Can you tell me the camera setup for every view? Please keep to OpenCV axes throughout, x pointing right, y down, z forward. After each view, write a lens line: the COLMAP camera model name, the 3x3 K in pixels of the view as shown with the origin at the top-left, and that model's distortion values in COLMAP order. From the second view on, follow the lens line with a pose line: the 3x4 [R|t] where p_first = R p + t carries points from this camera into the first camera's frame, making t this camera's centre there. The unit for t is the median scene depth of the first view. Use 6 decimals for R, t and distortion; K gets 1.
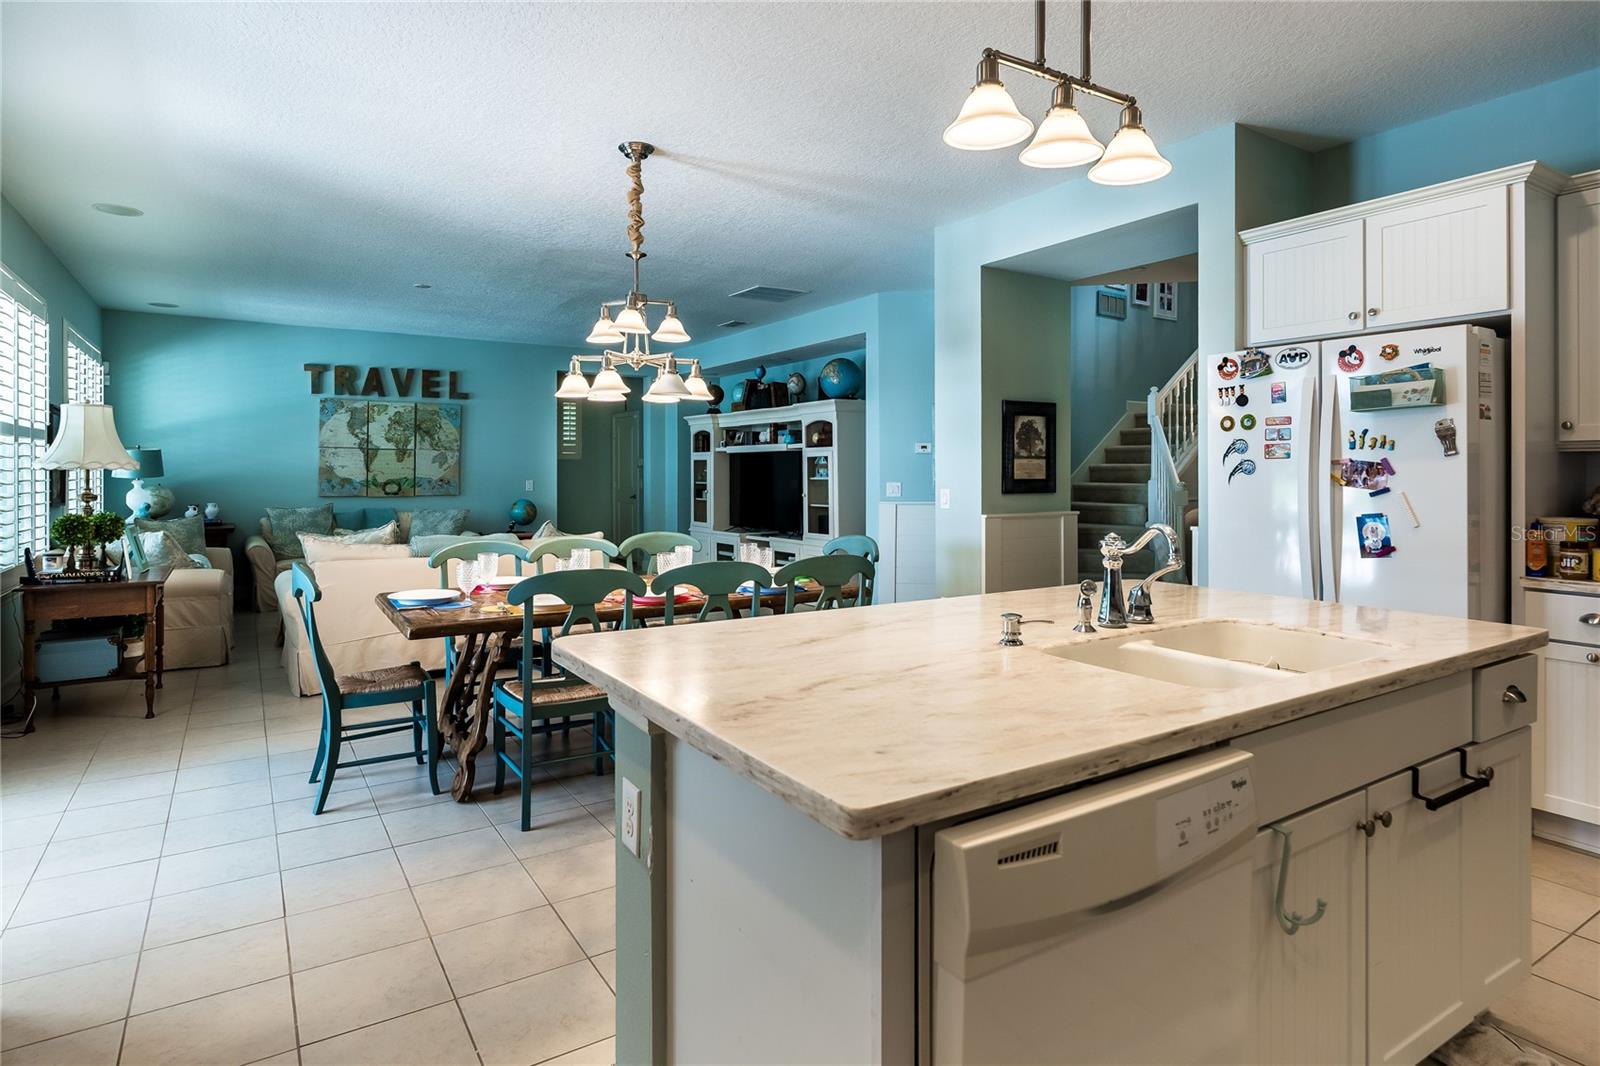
lens RADIAL K [[882.8, 0, 796.0], [0, 882.8, 472.8], [0, 0, 1]] dist [0.000313, 0.000257]
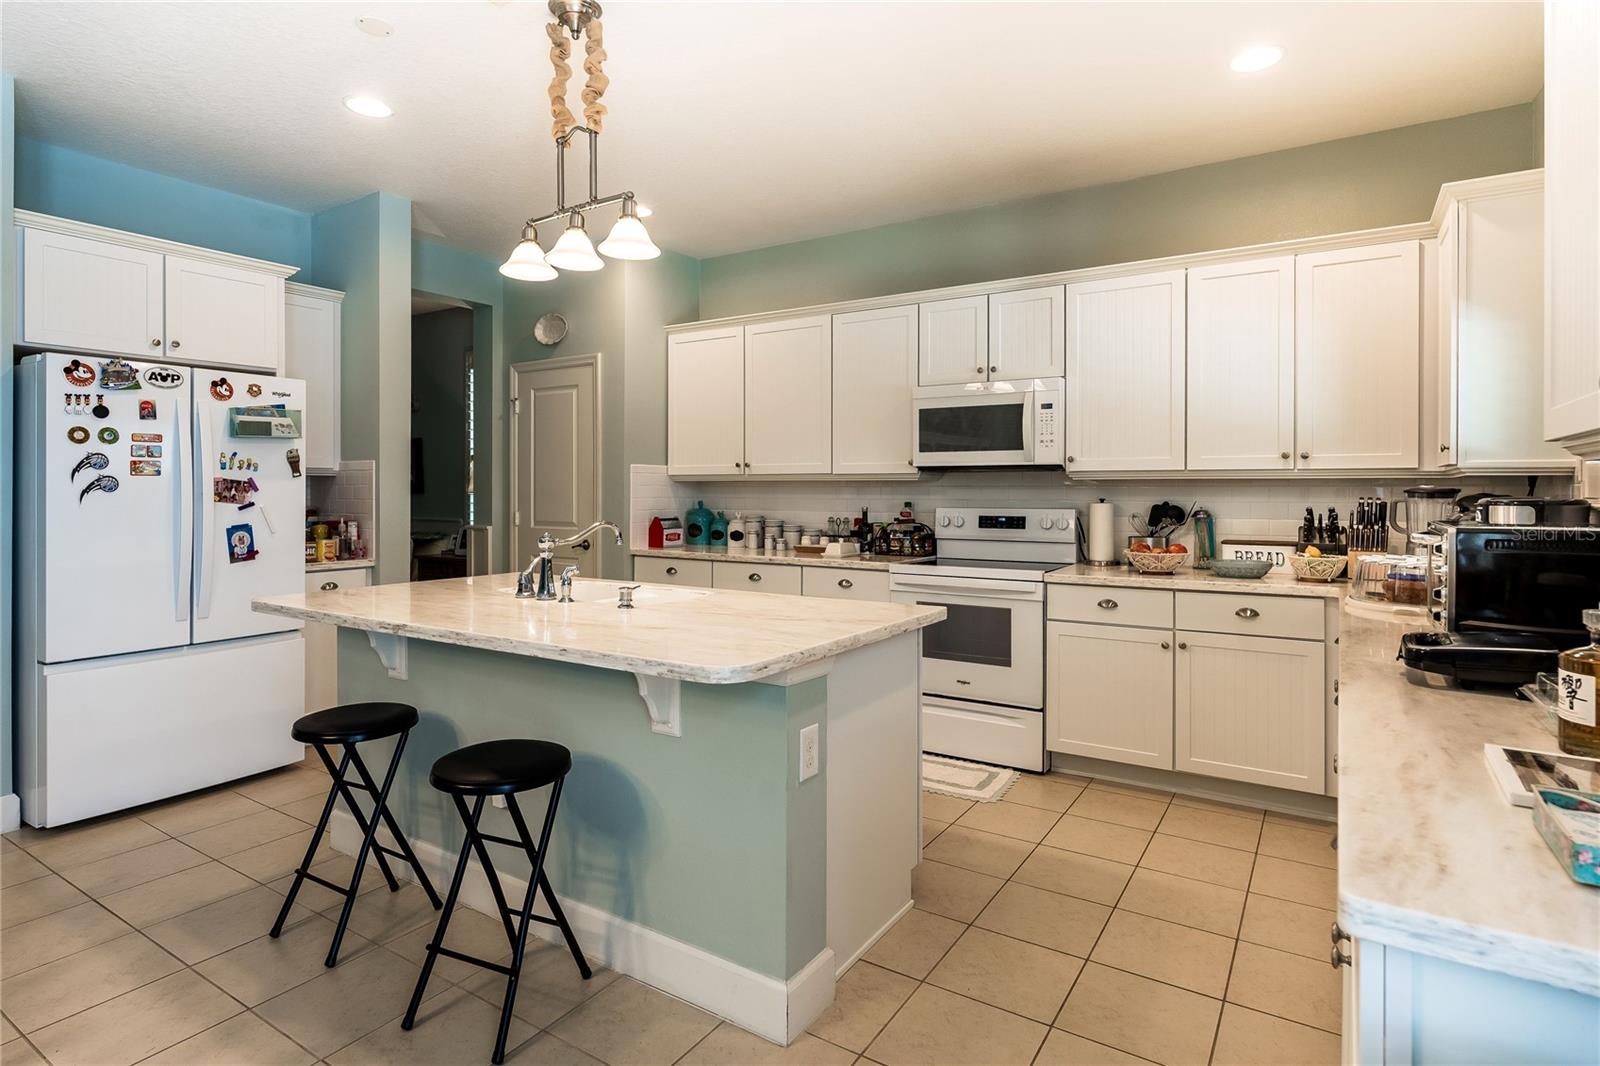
lens RADIAL K [[826.6, 0, 801.2], [0, 826.6, 487.3], [0, 0, 1]] dist [0.000395, 0.000455]
pose [[-0.414845, 0.003121, 0.909887, -0.609856], [0.000260, 0.999994, -0.003312, 0.000394], [-0.909892, -0.001137, -0.414843, 0.716677]]
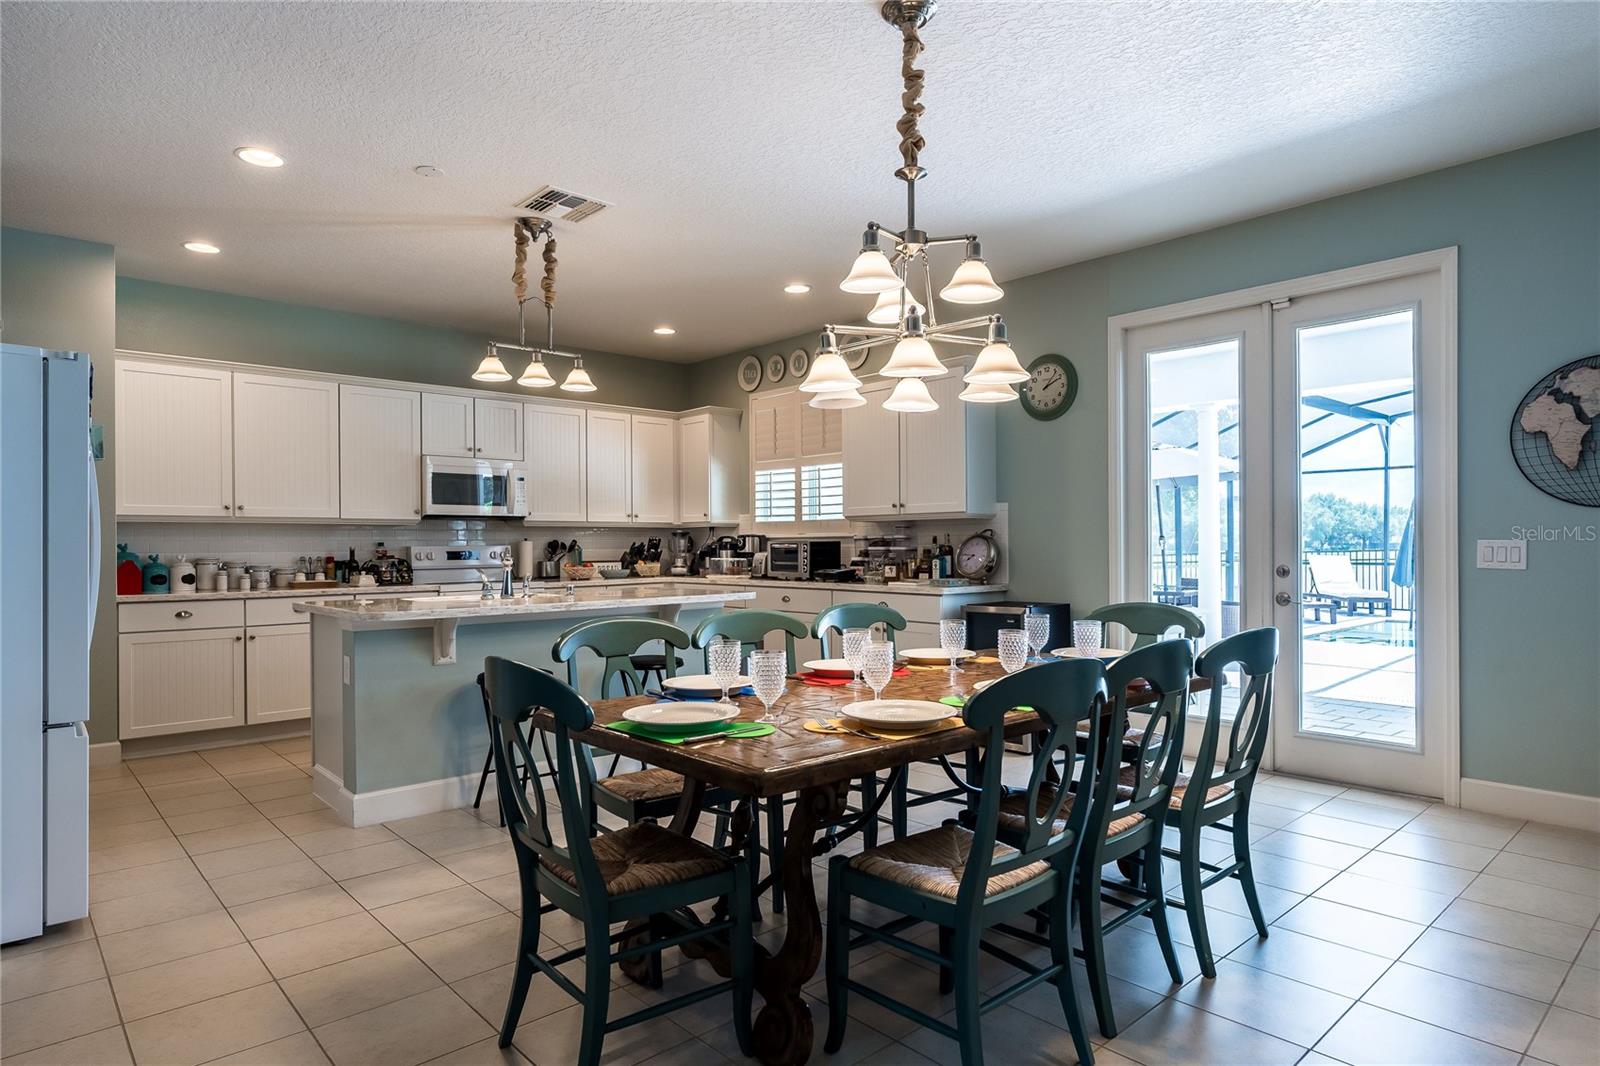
lens RADIAL K [[902.9, 0, 800.0], [0, 902.9, 533.0], [0, 0, 1]] dist [0.000291, 0.000255]
pose [[-0.986502, 0.003589, -0.163710, 0.003542], [0.005009, 0.999953, -0.008265, 0.020900], [0.163673, -0.008973, -0.986474, 1.958941]]
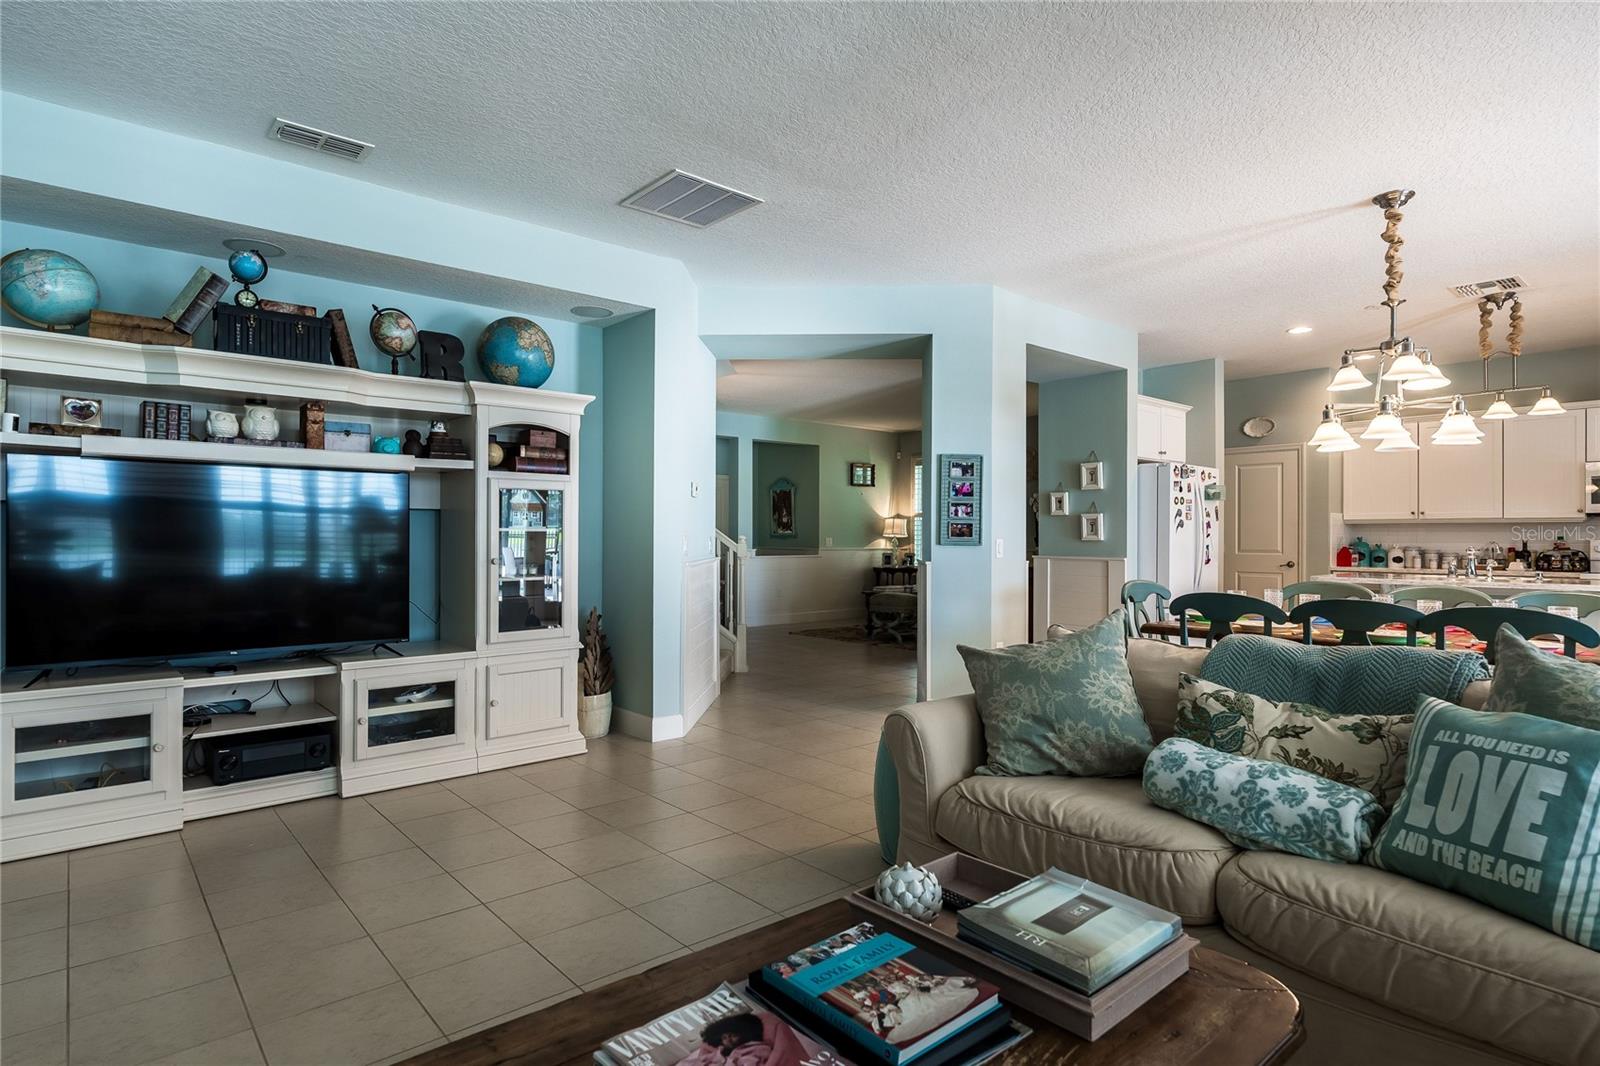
lens RADIAL K [[835.2, 0, 800.0], [0, 835.2, 533.0], [0, 0, 1]] dist [-0.001290, 0.000303]
pose [[-0.147066, 0.005184, 0.989113, -1.228064], [-0.001857, 0.999983, -0.005517, 0.026343], [-0.989125, -0.002648, -0.147054, 2.173142]]
